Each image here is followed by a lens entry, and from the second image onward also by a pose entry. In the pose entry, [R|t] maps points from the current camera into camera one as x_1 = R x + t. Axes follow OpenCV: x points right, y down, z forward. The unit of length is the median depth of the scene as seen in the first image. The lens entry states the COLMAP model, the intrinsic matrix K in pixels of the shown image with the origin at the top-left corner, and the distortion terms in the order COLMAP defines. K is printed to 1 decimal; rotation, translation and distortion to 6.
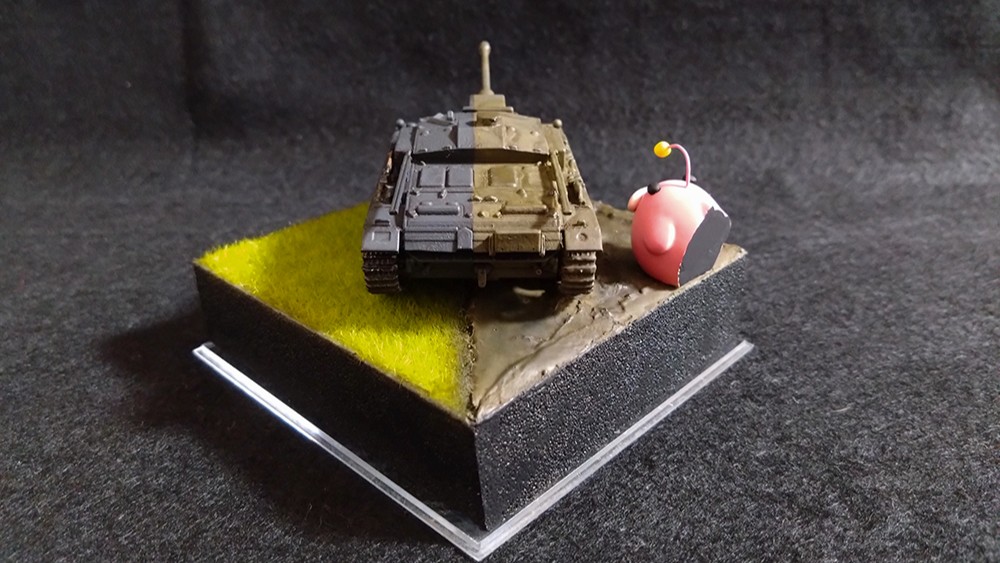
lens RADIAL K [[660.9, 0, 496.1], [0, 660.9, 316.3], [0, 0, 1]] dist [0.000403, -0.048843]
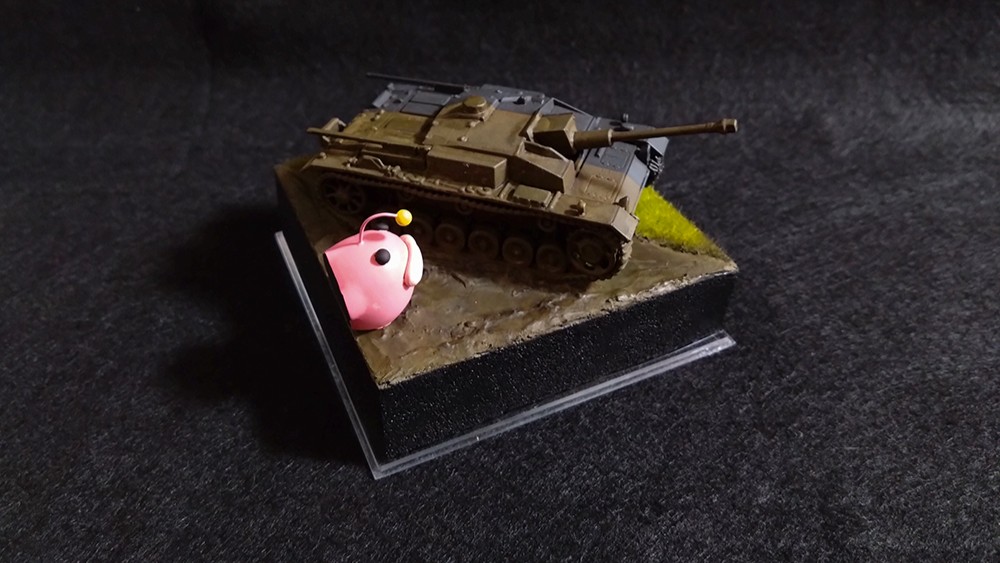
lens RADIAL K [[657.3, 0, 503.9], [0, 657.3, 252.1], [0, 0, 1]] dist [-0.031503, -0.003900]
pose [[0.999521, 0.014846, -0.027158, 0.001926], [-0.008966, 0.978715, 0.205026, -0.211714], [0.029624, -0.204685, 0.978380, 0.022502]]
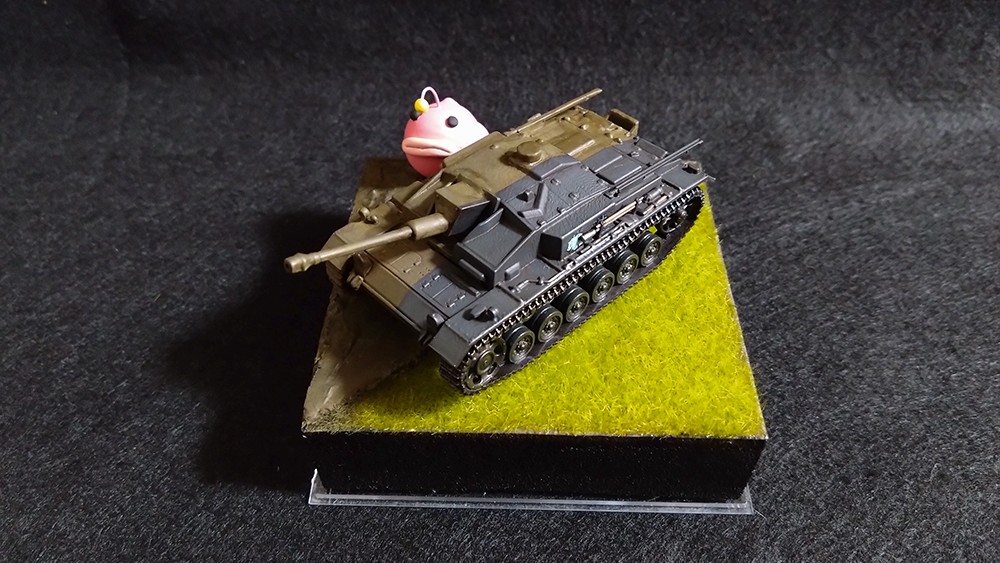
lens RADIAL K [[657.3, 0, 503.9], [0, 657.3, 252.1], [0, 0, 1]] dist [-0.031503, -0.003900]
pose [[0.999781, 0.010543, -0.018073, 0.081022], [-0.004745, 0.955517, 0.294899, -0.299439], [0.020378, -0.294748, 0.955358, 0.085534]]
